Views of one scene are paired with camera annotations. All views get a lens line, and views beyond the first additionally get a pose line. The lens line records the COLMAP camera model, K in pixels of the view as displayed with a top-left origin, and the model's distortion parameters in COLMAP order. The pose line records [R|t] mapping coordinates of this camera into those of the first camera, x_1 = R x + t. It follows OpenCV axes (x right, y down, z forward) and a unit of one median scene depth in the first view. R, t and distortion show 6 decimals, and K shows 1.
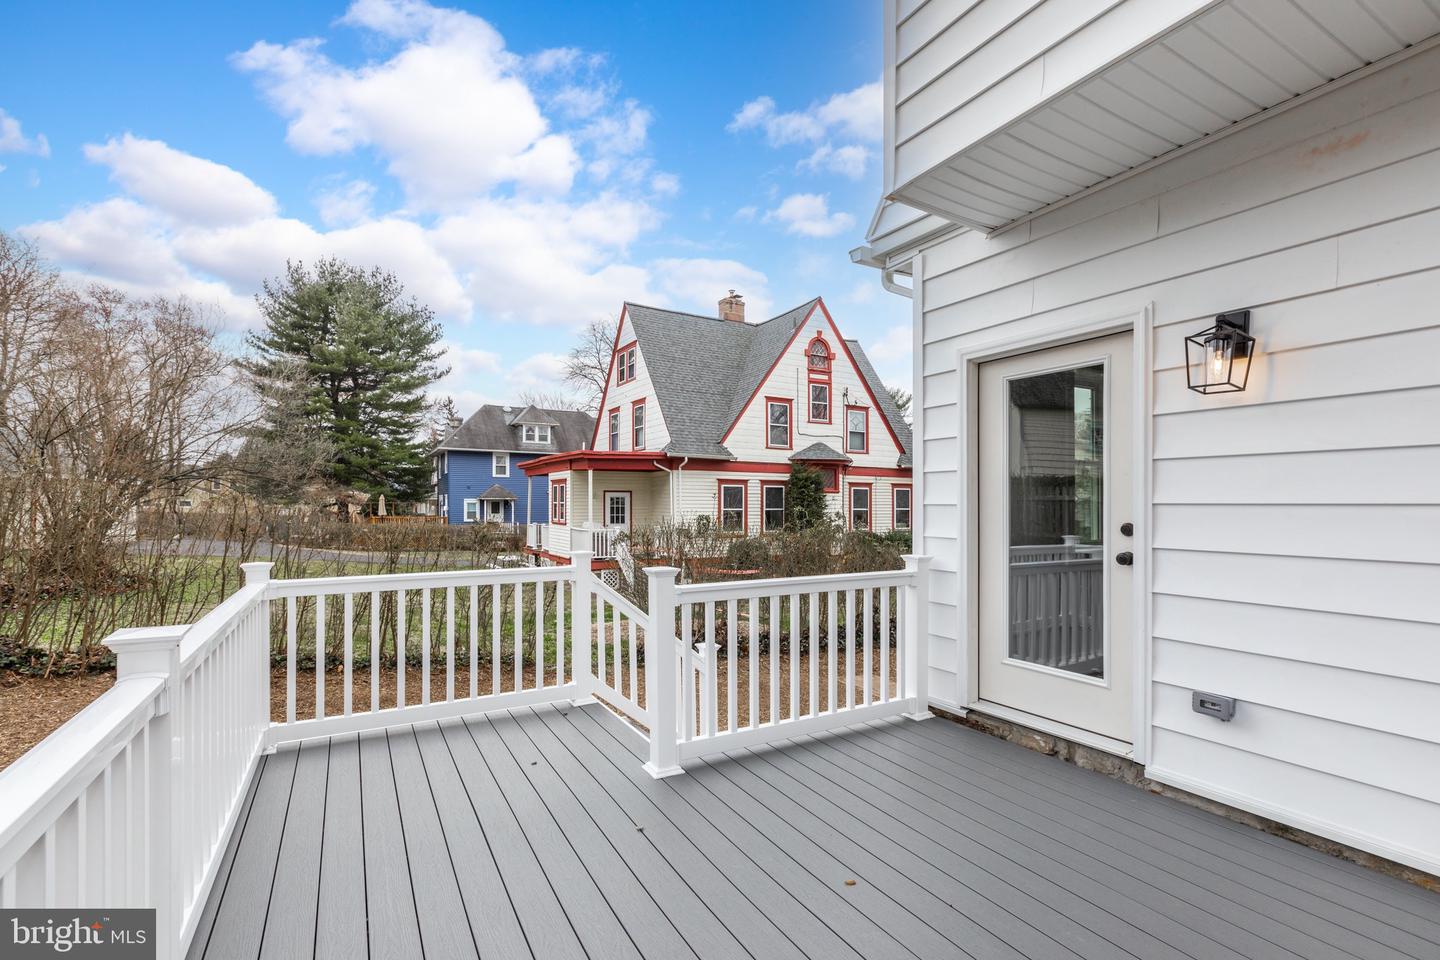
lens RADIAL K [[657.8, 0, 711.6], [0, 657.8, 499.9], [0, 0, 1]] dist [-0.001974, -0.000197]
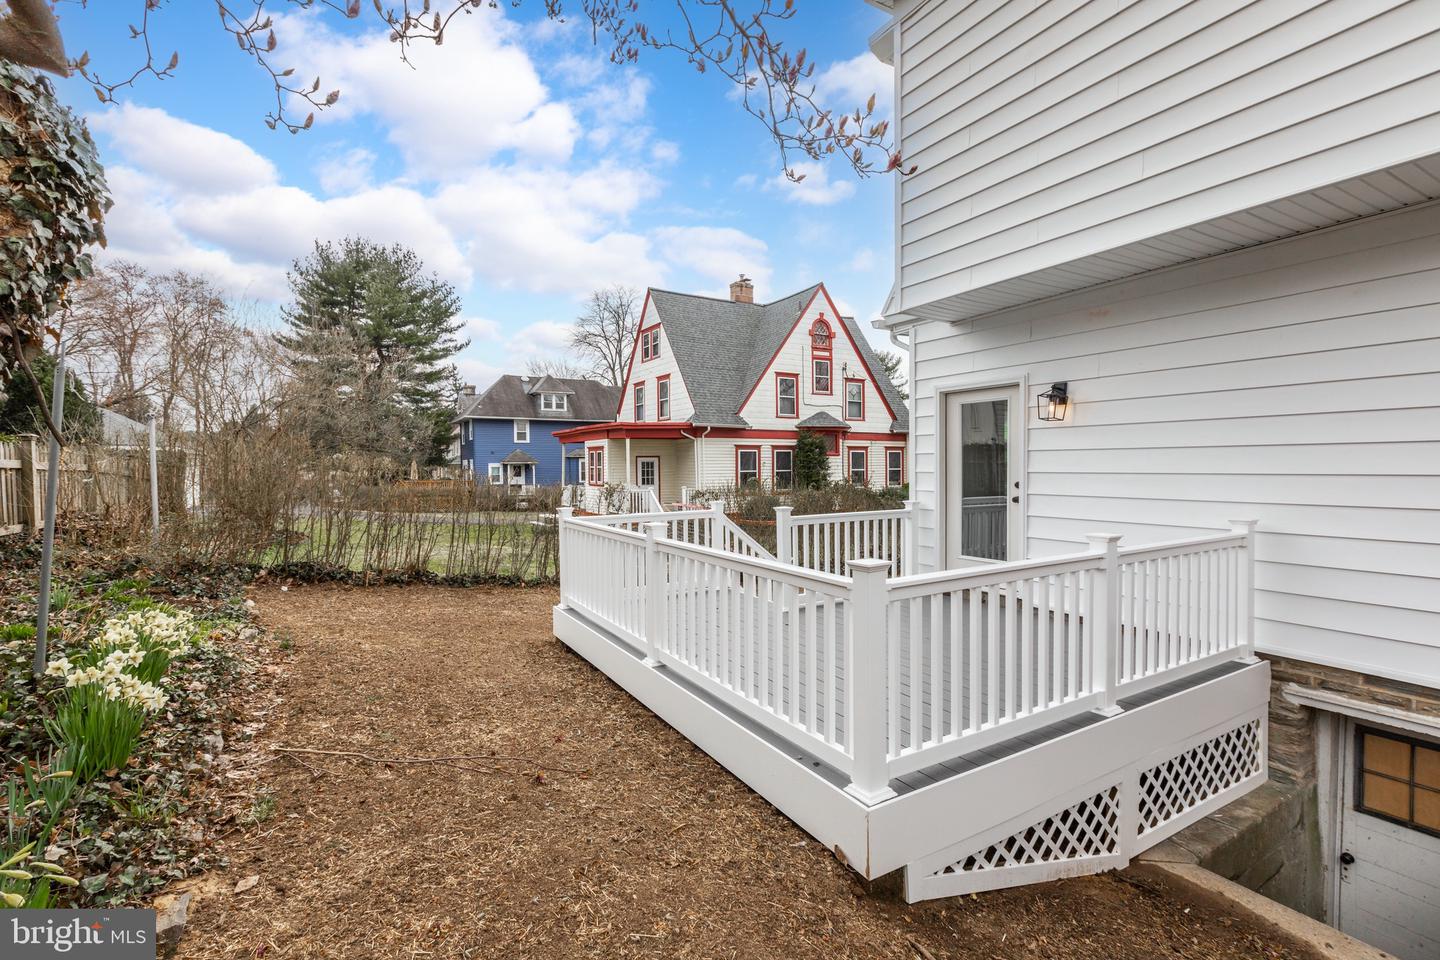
lens RADIAL K [[646.9, 0, 720.0], [0, 646.9, 480.0], [0, 0, 1]] dist [0.000730, 0.000123]
pose [[0.999672, -0.011556, 0.022837, -0.039040], [0.010855, 0.999474, 0.030570, -0.004992], [-0.023179, -0.030312, 0.999272, -0.116663]]
